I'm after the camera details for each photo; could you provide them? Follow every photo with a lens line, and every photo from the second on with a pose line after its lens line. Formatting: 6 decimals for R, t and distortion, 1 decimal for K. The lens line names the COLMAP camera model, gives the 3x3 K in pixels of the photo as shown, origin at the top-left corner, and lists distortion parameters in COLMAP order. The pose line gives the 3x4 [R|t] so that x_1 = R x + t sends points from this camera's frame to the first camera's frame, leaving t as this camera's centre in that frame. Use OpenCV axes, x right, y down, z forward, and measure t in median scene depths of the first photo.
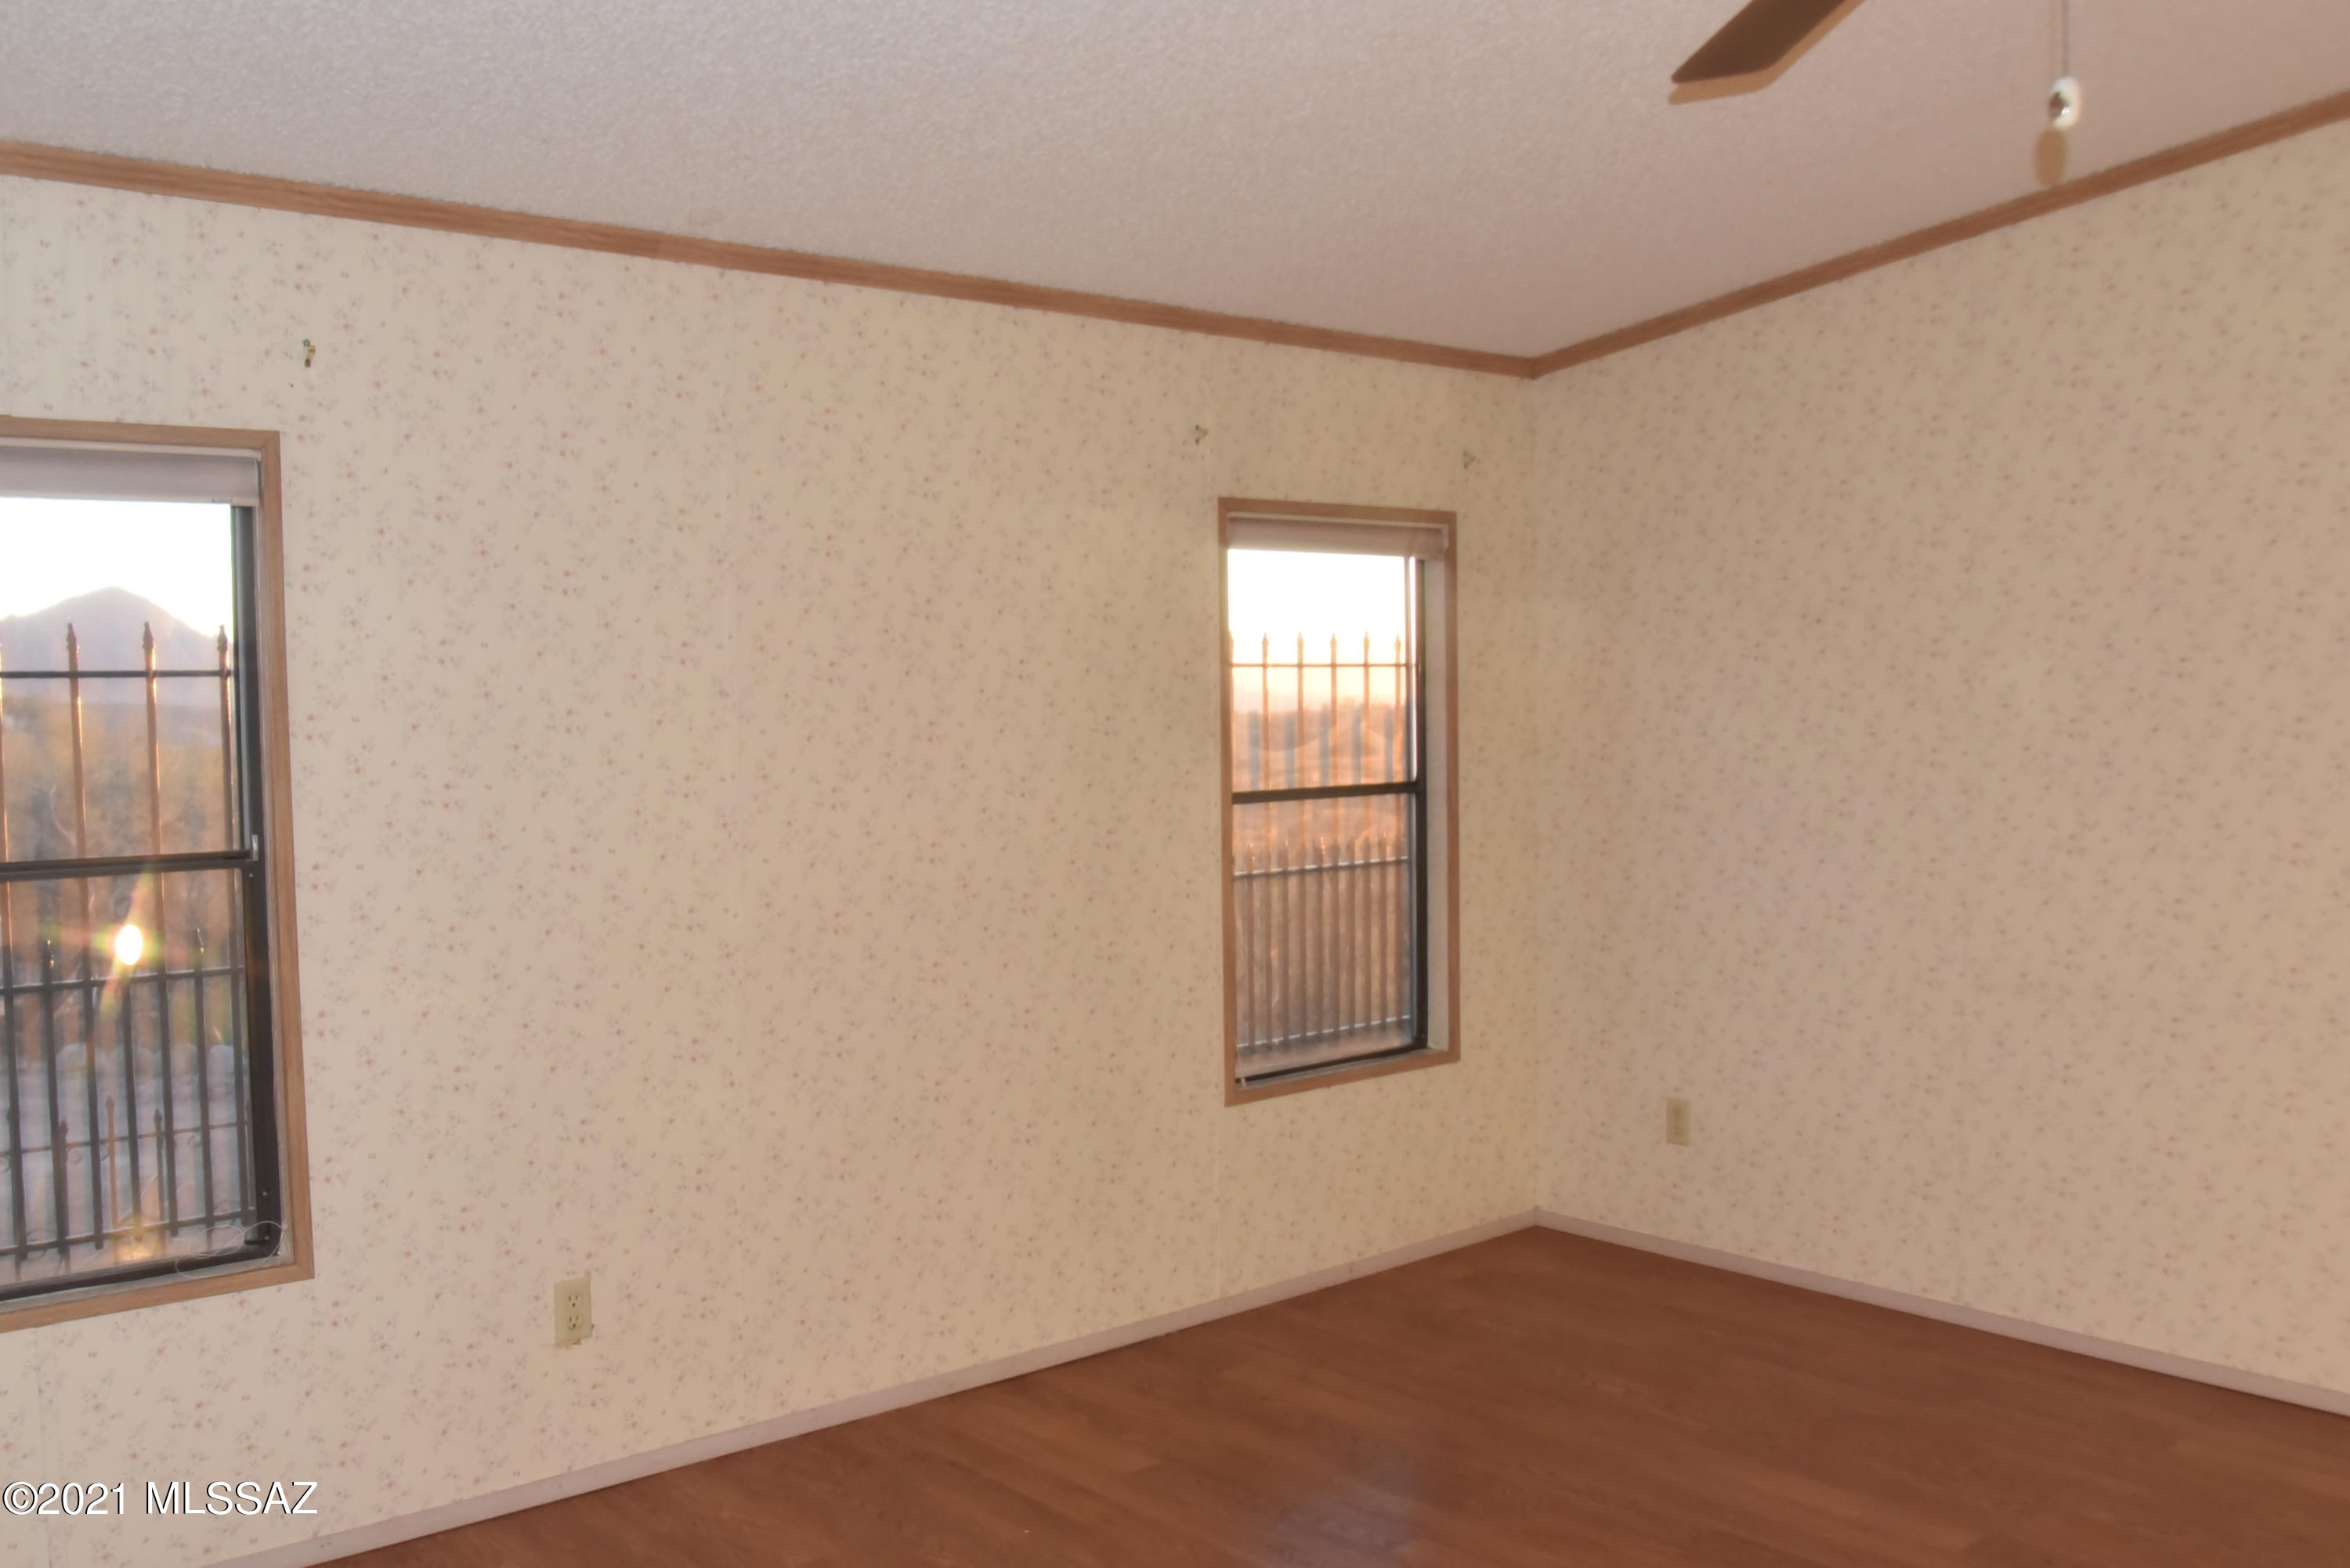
lens RADIAL K [[1914.6, 0, 1175.0], [0, 1914.6, 784.0], [0, 0, 1]] dist [-0.101555, 0.093335]
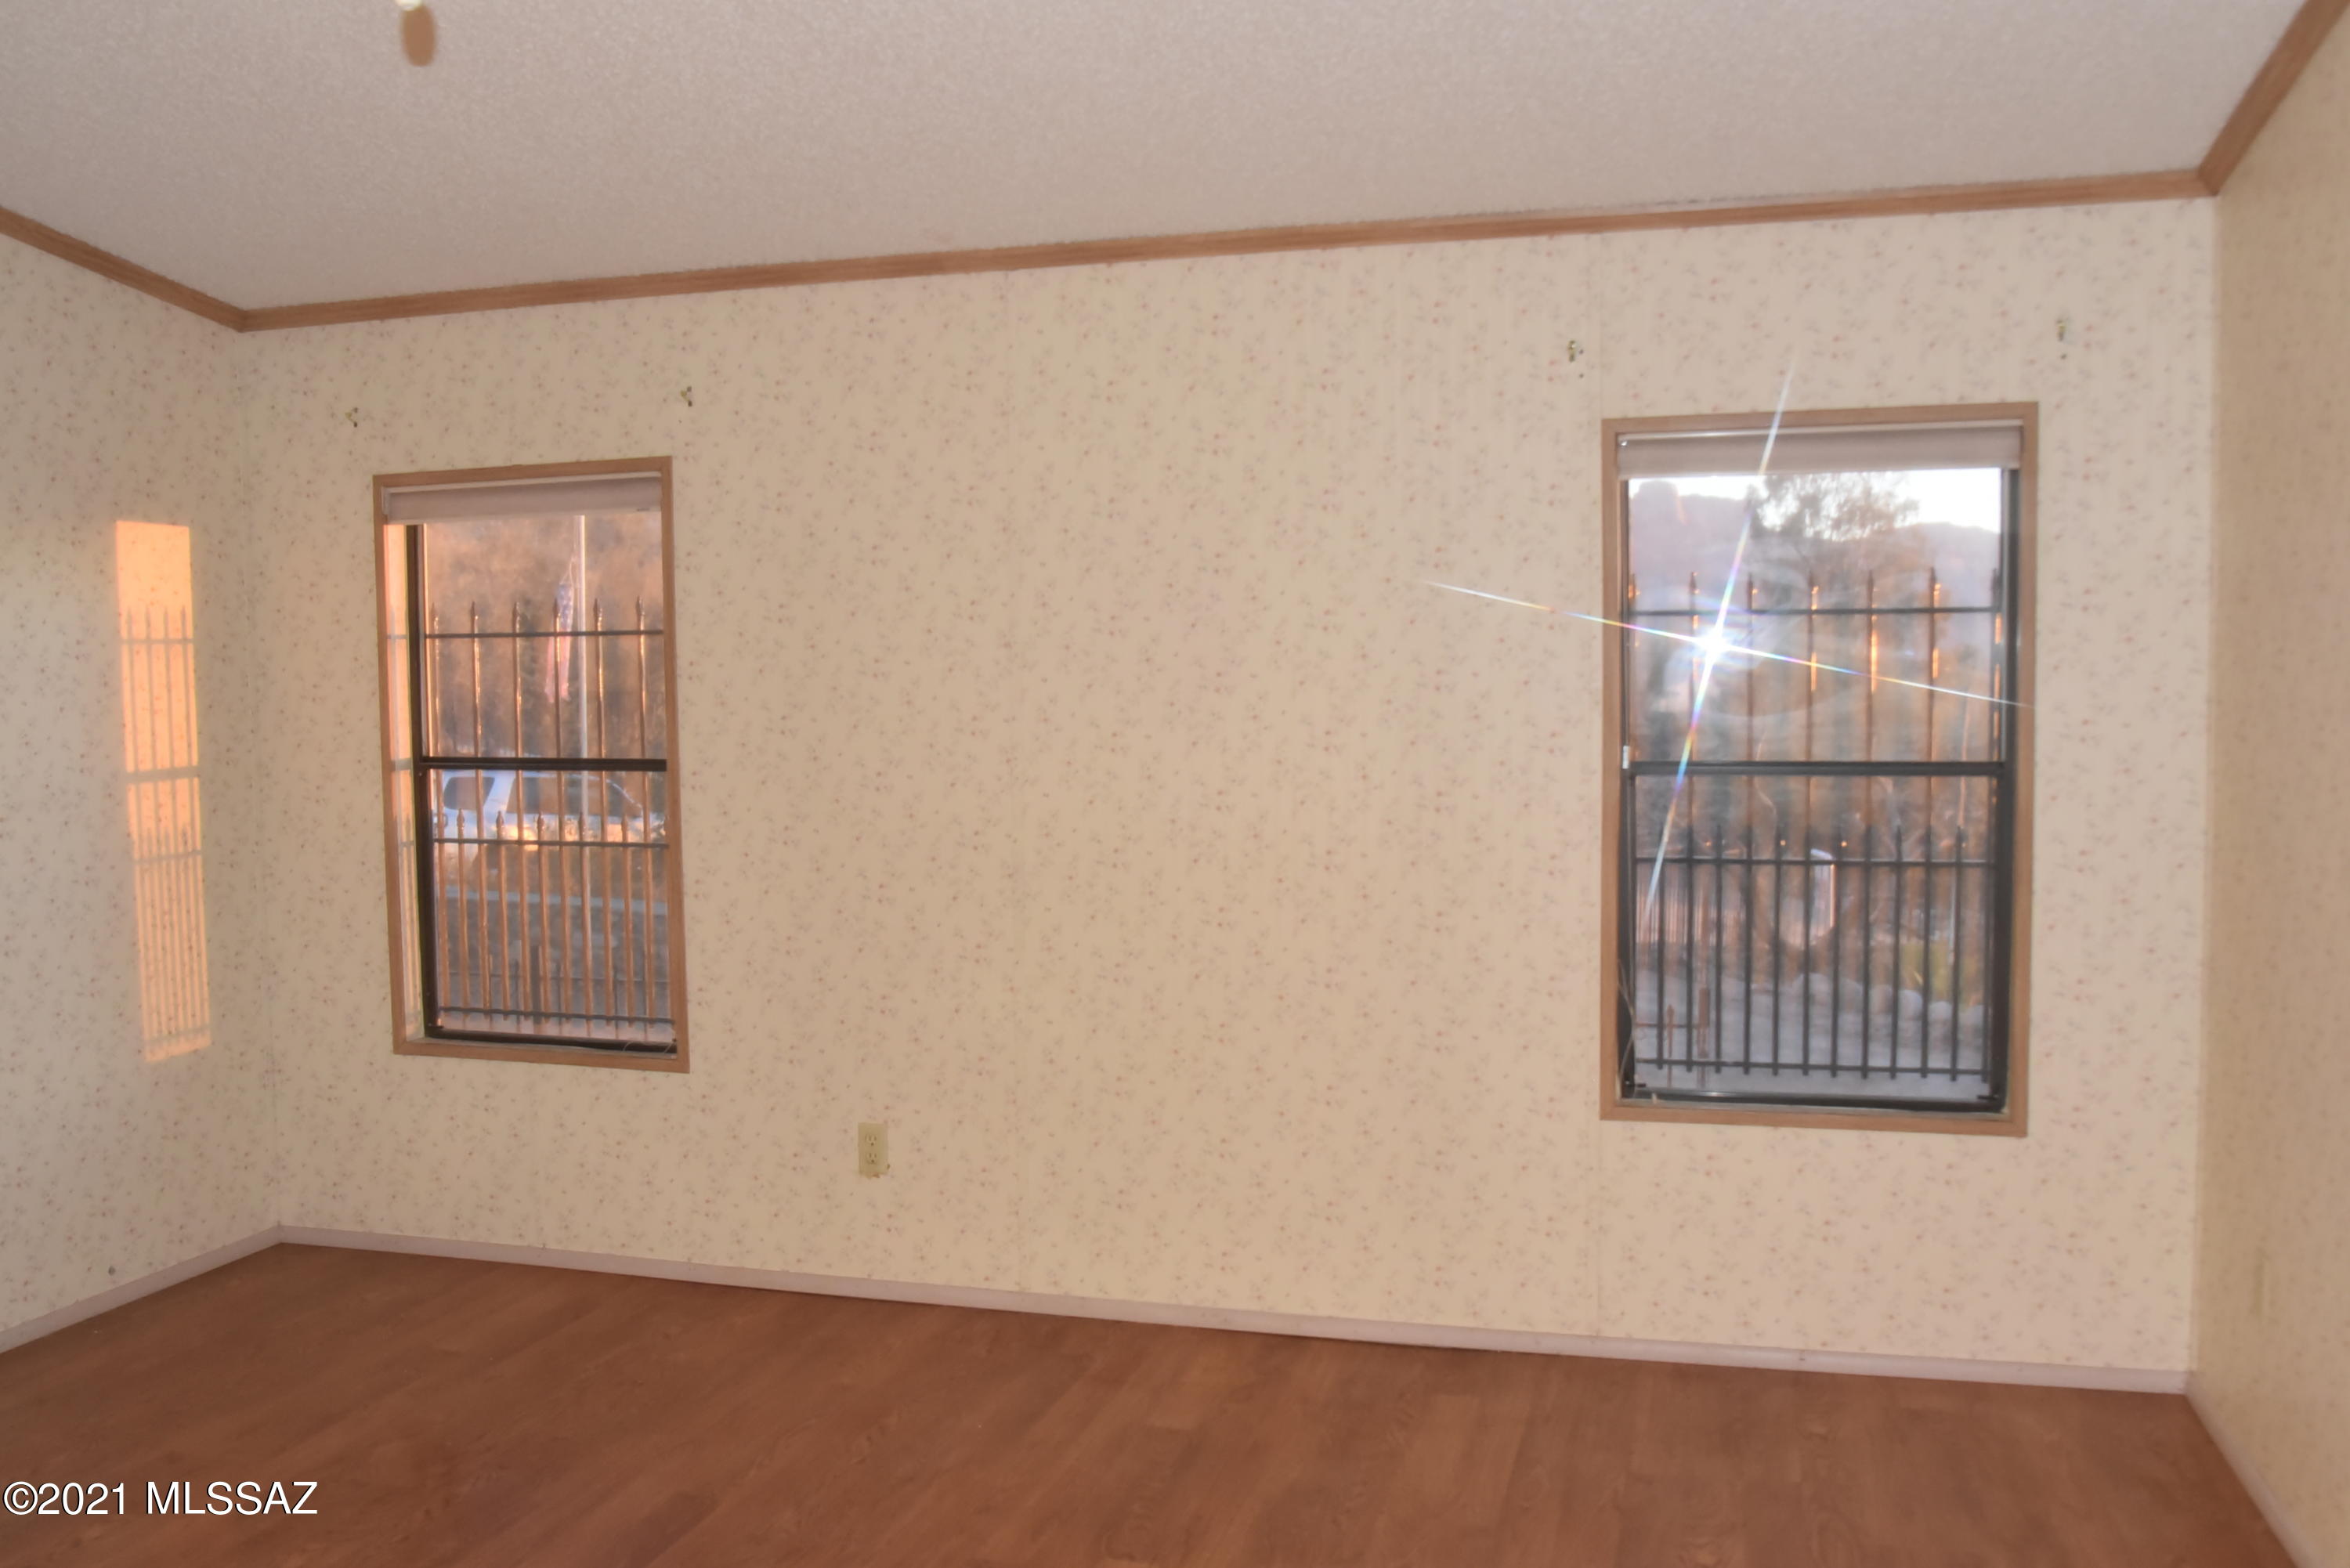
lens RADIAL K [[1882.5, 0, 1175.0], [0, 1882.5, 784.0], [0, 0, 1]] dist [-0.073670, 0.000956]
pose [[0.593114, 0.052497, -0.803405, 0.692389], [-0.038190, 0.998583, 0.037057, -0.009760], [0.804212, 0.008703, 0.594278, 0.389759]]
